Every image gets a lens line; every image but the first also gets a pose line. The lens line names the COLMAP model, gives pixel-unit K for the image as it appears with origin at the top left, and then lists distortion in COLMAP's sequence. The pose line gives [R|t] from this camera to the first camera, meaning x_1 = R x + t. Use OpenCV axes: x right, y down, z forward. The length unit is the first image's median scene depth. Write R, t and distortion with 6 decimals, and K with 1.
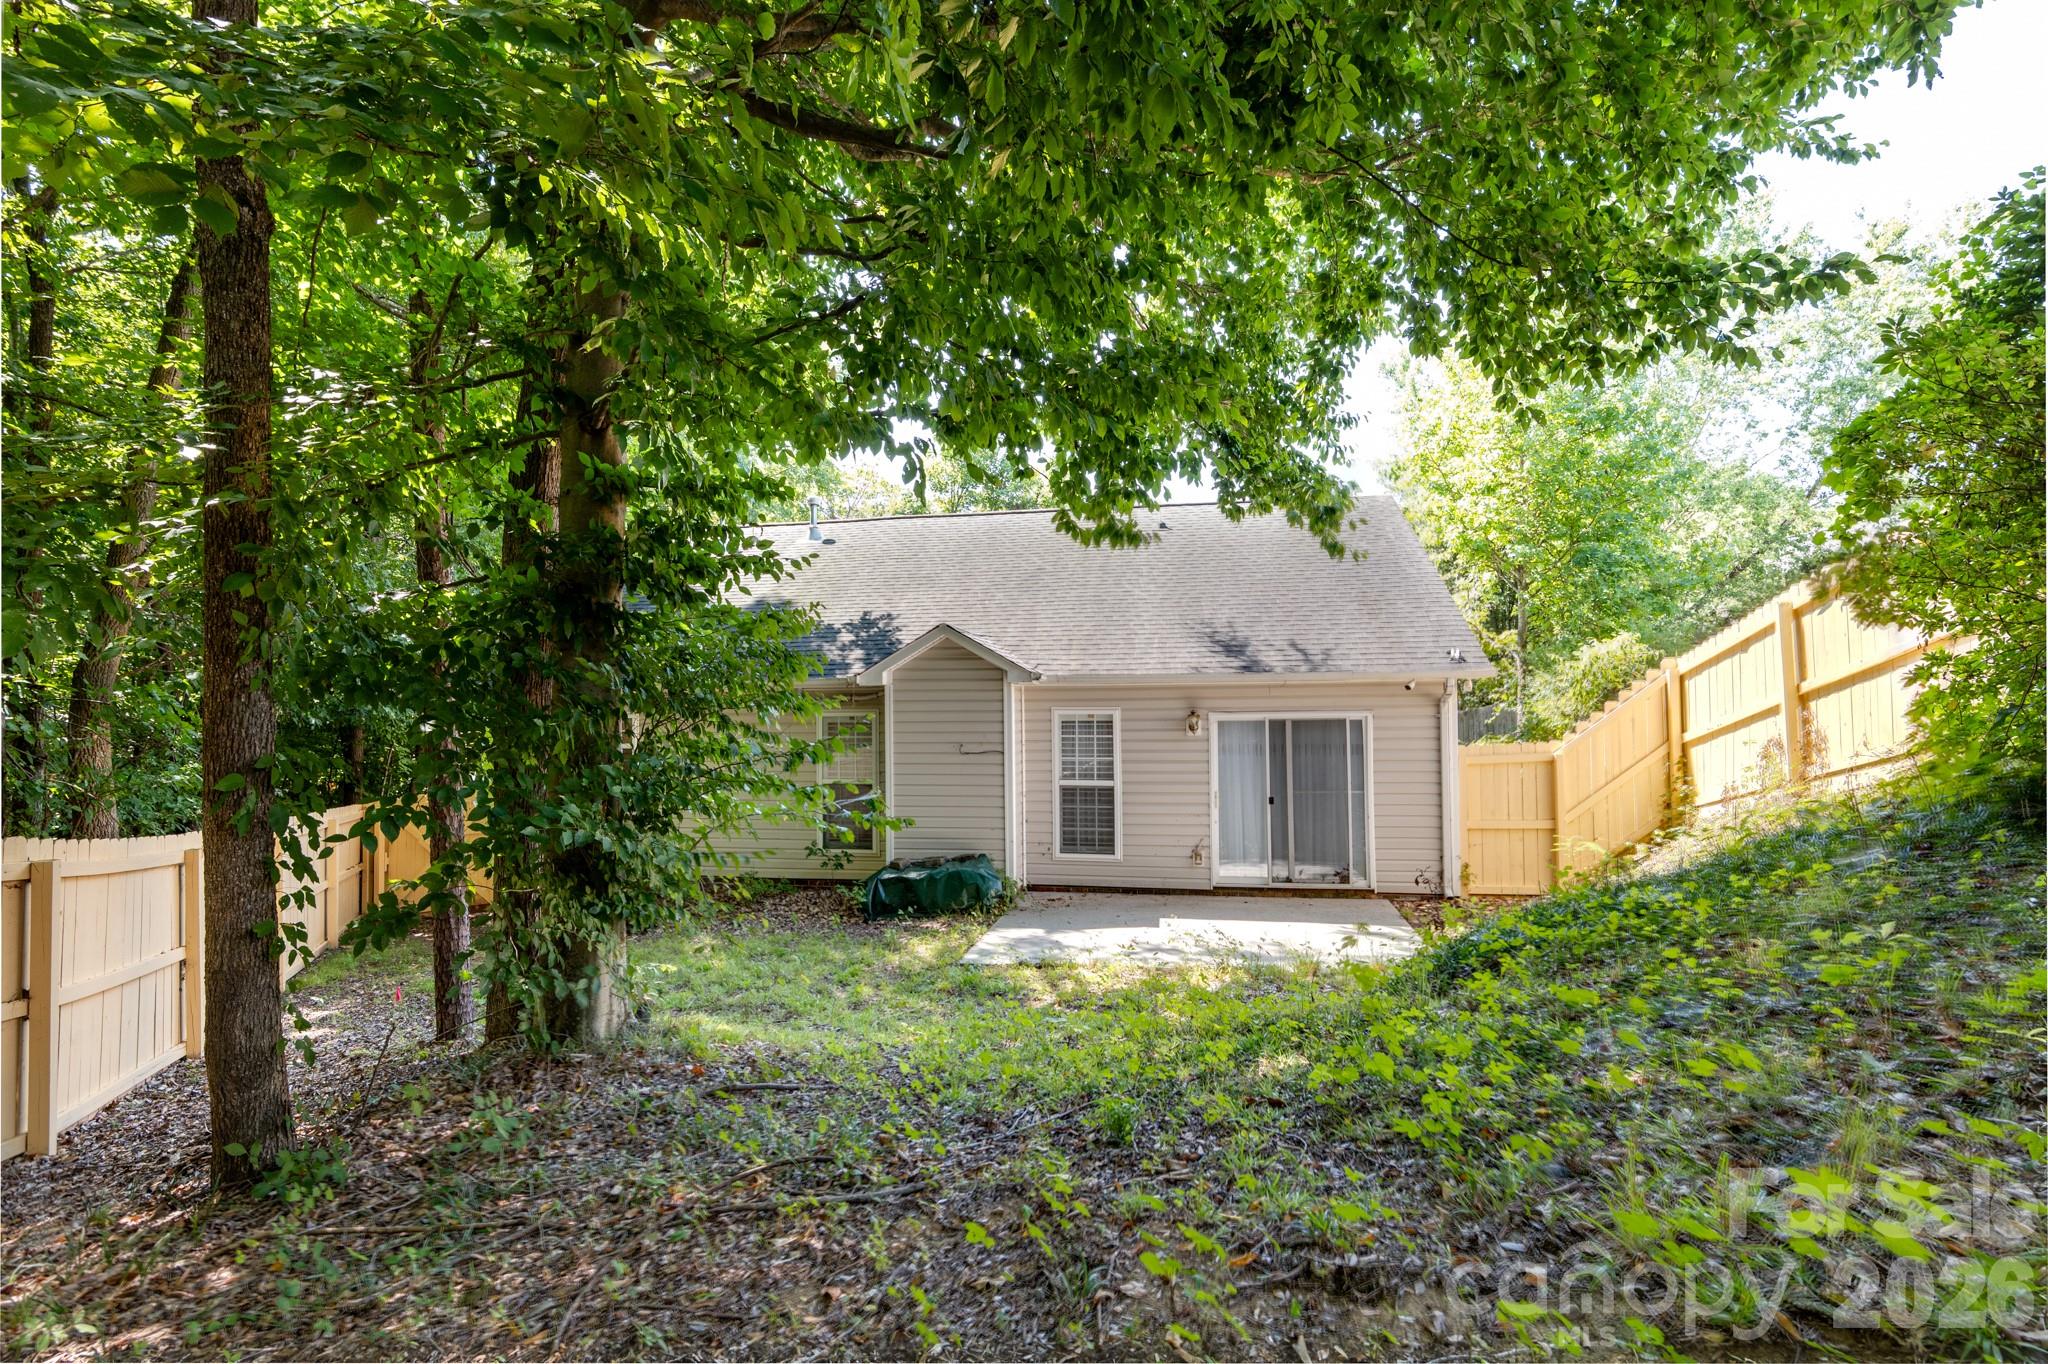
lens RADIAL K [[1017.5, 0, 1024.0], [0, 1017.5, 682.0], [0, 0, 1]] dist [-0.002207, -0.000173]
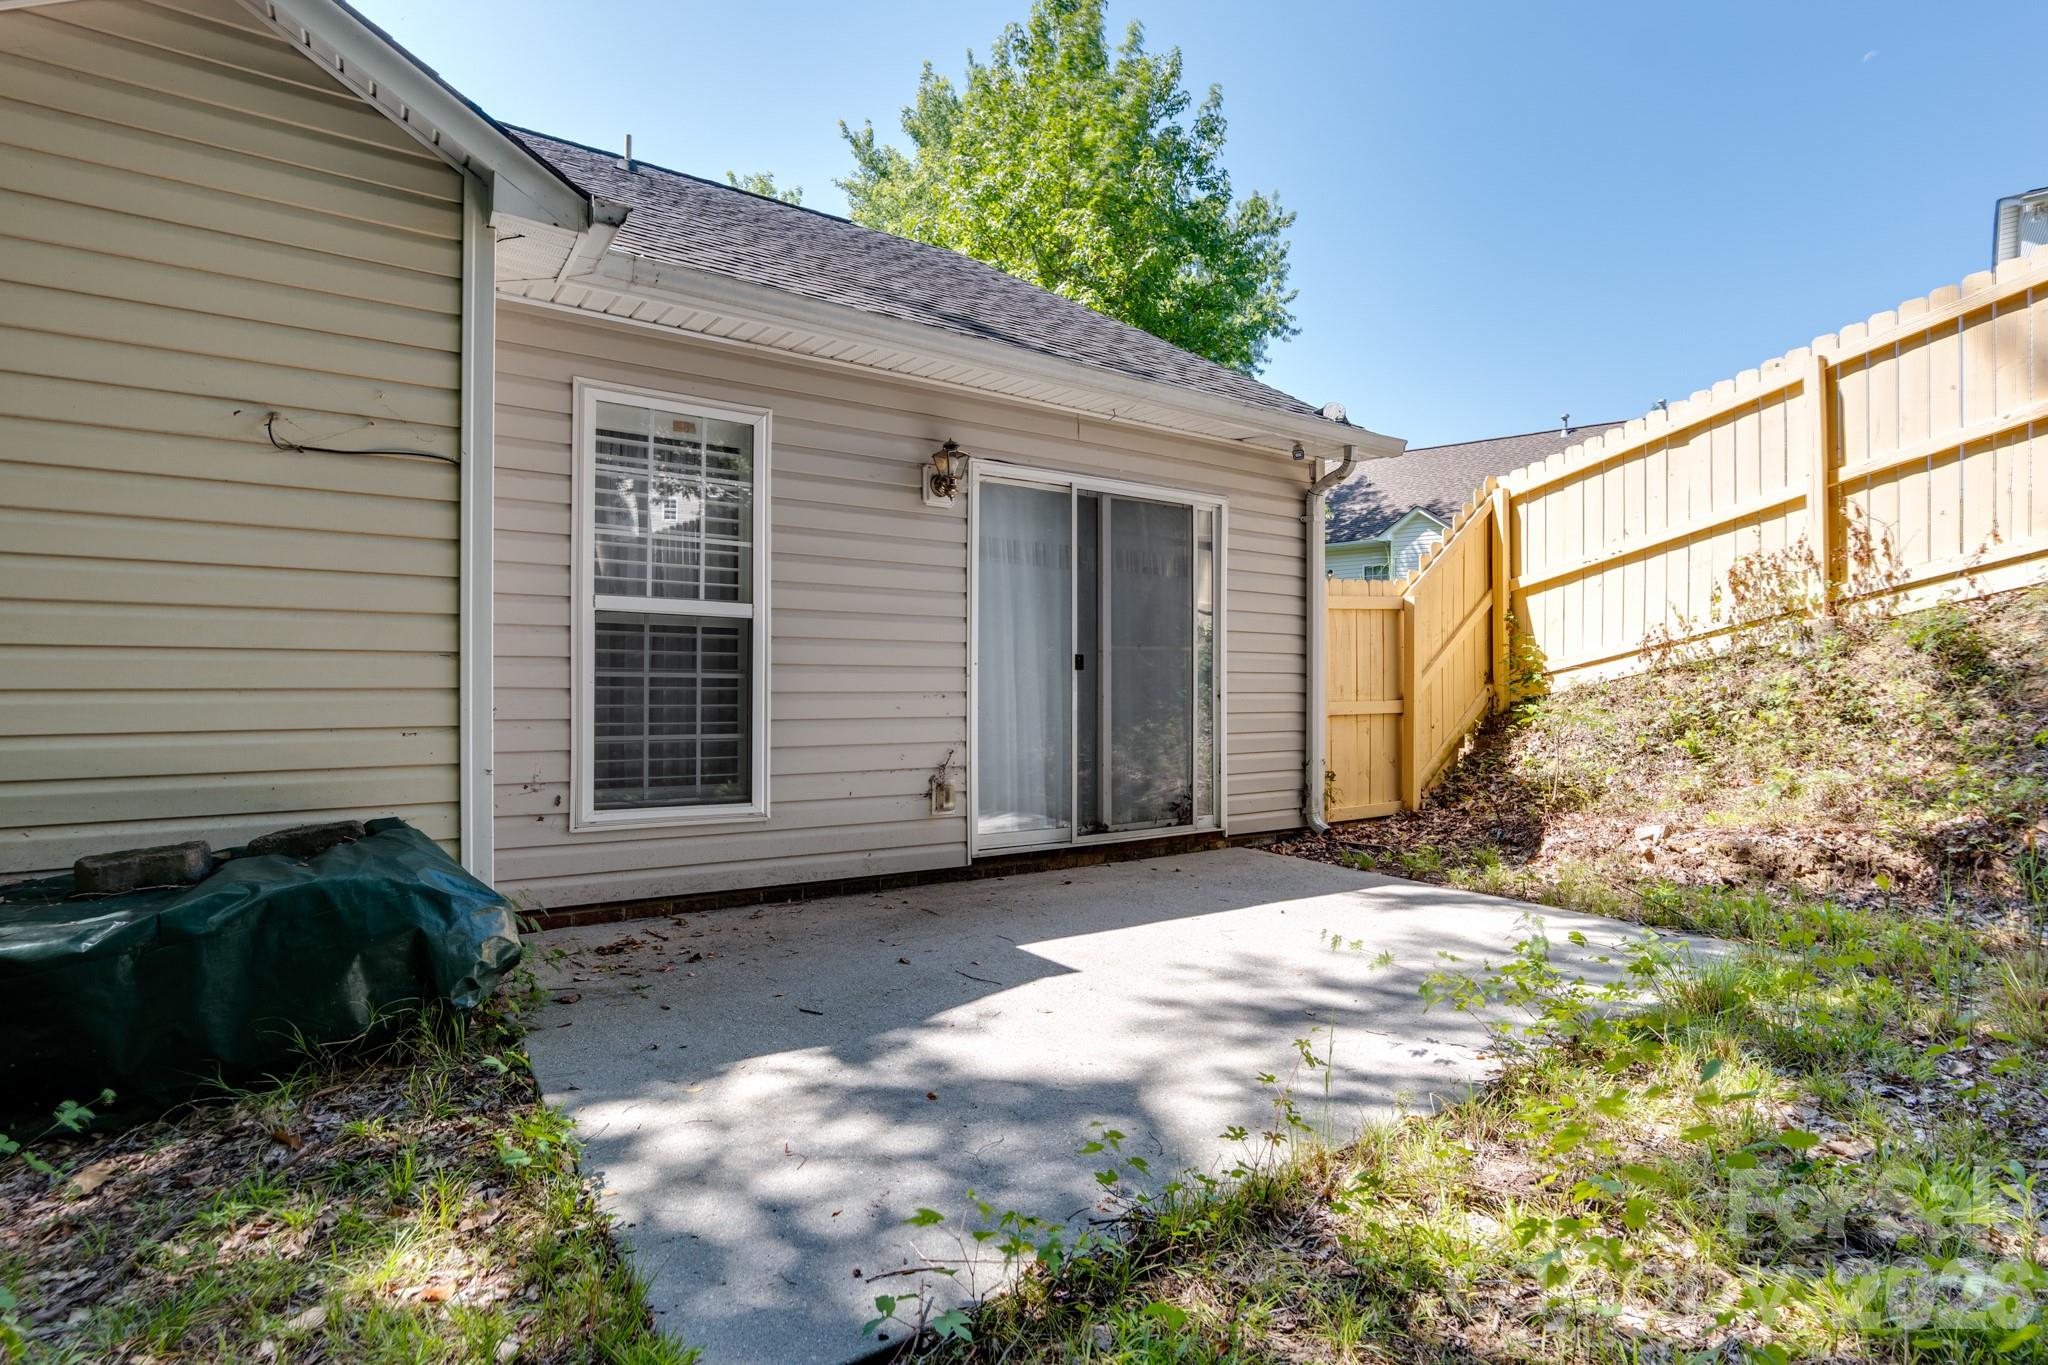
lens RADIAL K [[1017.5, 0, 1024.0], [0, 1017.5, 682.5], [0, 0, 1]] dist [-0.002207, -0.000173]
pose [[0.714345, 0.019669, 0.699517, -0.103510], [-0.017153, 0.999797, -0.010595, 0.131427], [-0.699583, -0.004430, 0.714537, 0.682328]]
